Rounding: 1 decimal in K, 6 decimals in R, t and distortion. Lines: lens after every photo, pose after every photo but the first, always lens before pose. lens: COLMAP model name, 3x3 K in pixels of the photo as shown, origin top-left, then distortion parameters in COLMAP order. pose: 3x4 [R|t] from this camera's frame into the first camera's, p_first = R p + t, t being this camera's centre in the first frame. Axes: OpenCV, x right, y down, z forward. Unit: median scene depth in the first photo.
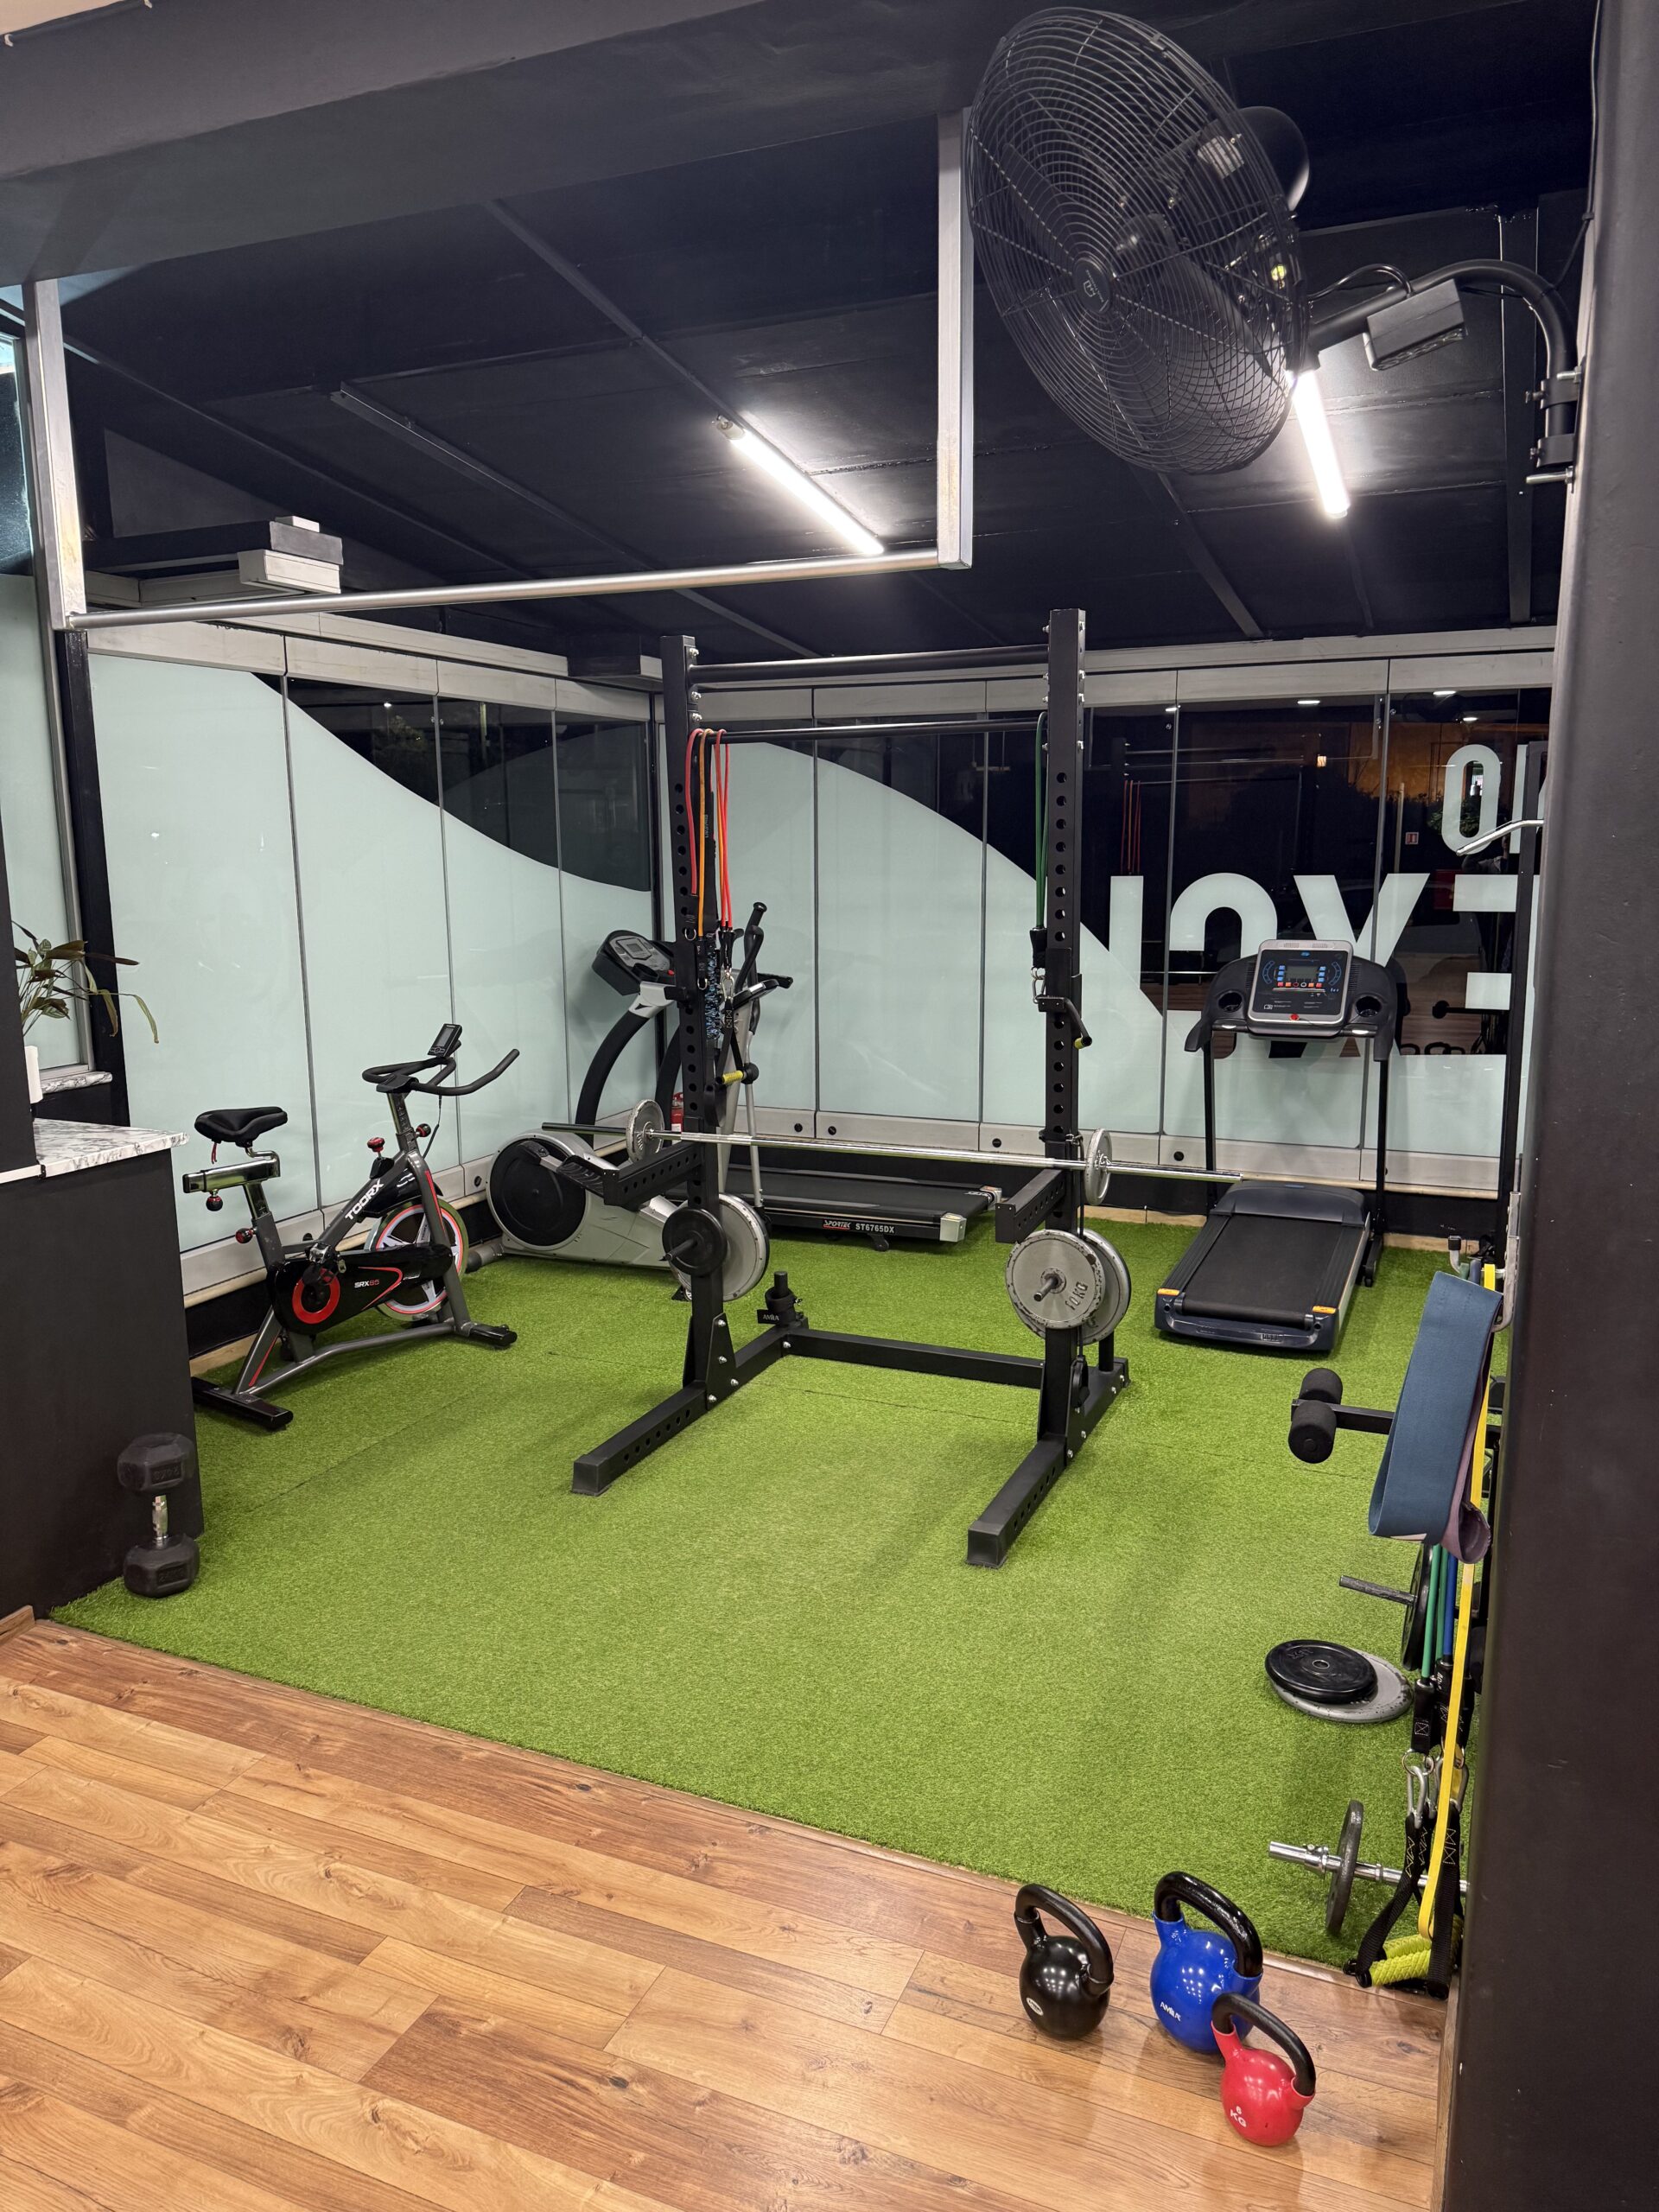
lens RADIAL K [[1558.7, 0, 826.5], [0, 1558.7, 1084.0], [0, 0, 1]] dist [0.056422, -0.051937]
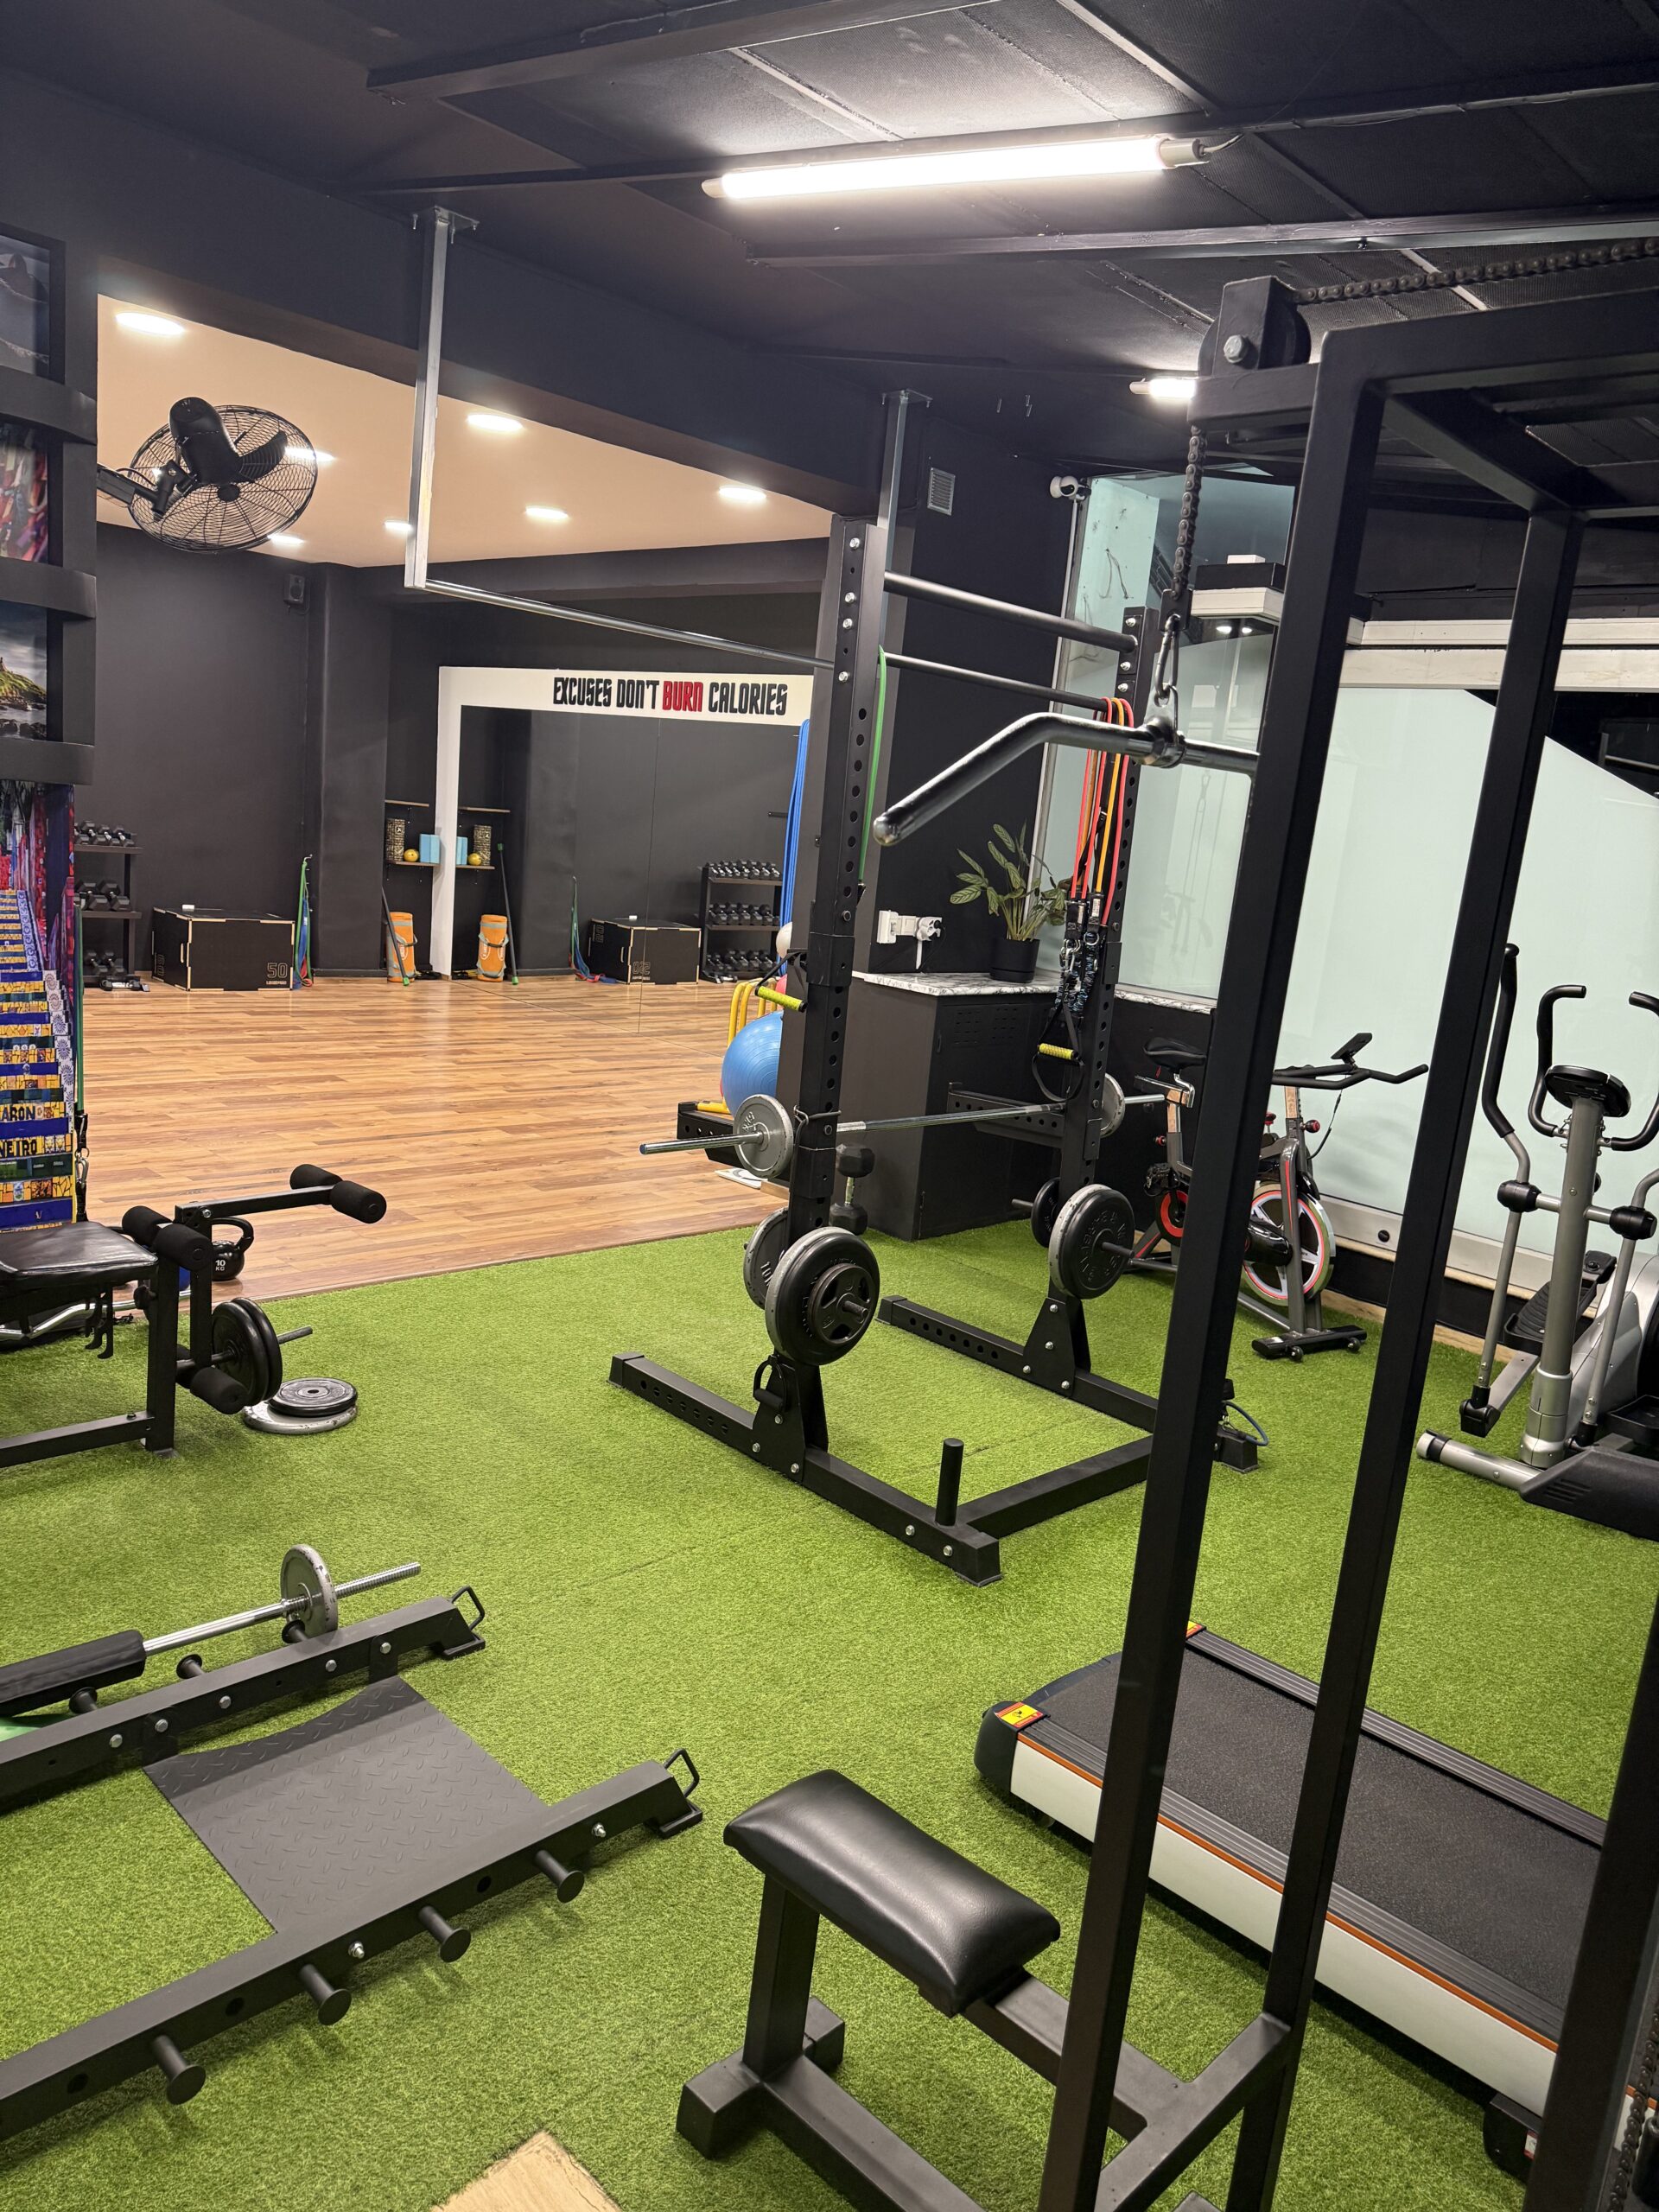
lens RADIAL K [[1558.7, 0, 832.4], [0, 1558.7, 1087.6], [0, 0, 1]] dist [0.056422, -0.051937]
pose [[-0.366887, 0.139160, -0.919798, 0.863053], [-0.249782, 0.937703, 0.241501, -0.177165], [0.896105, 0.318352, -0.309271, 1.134713]]
